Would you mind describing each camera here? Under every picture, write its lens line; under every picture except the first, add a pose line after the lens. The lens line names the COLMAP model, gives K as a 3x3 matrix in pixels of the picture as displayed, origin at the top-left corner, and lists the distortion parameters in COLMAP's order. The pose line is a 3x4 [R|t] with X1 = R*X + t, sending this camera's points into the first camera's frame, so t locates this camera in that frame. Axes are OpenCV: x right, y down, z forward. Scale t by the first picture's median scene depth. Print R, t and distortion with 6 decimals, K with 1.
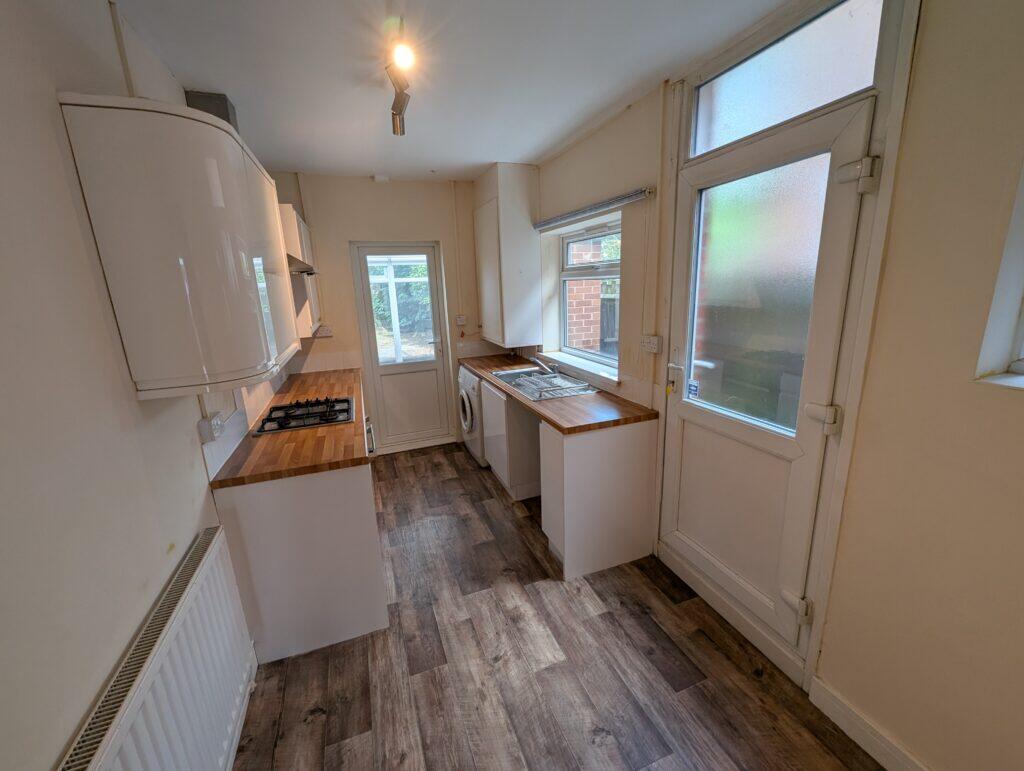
lens RADIAL K [[417.2, 0, 514.5], [0, 417.2, 382.6], [0, 0, 1]] dist [-0.000976, -0.000415]
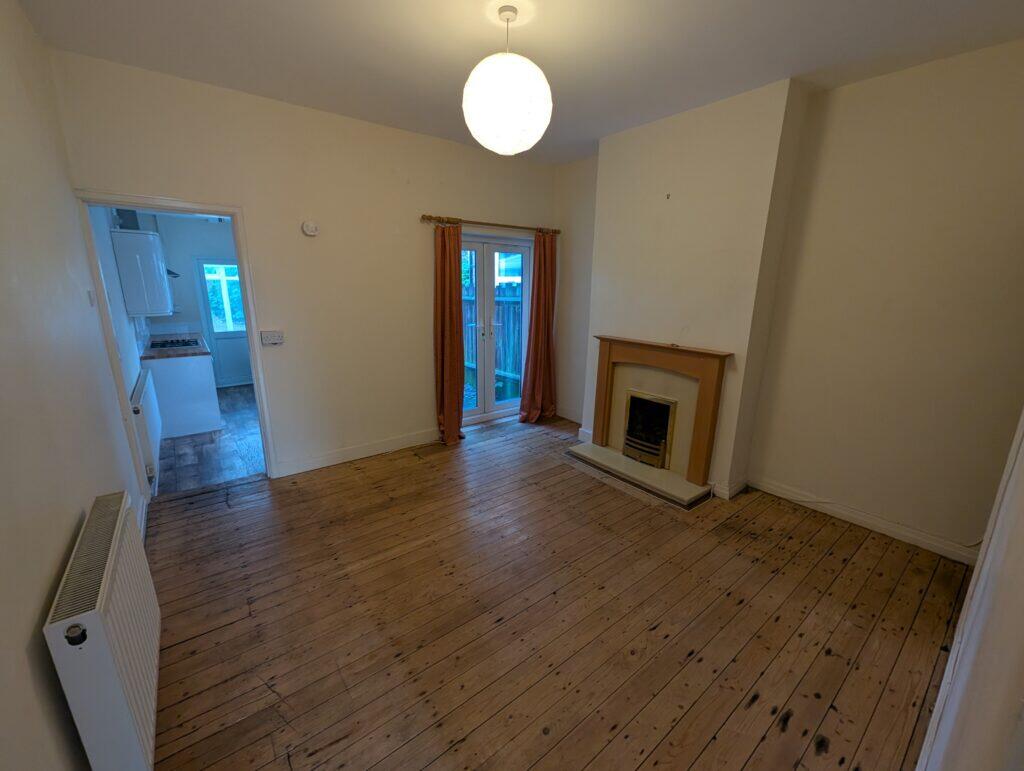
lens RADIAL K [[417.2, 0, 507.1], [0, 417.2, 390.4], [0, 0, 1]] dist [-0.000976, -0.000415]
pose [[0.954102, -0.017102, 0.298992, 0.202526], [0.018668, 0.999823, -0.002380, 0.162882], [-0.298898, 0.007852, 0.954253, -0.658327]]
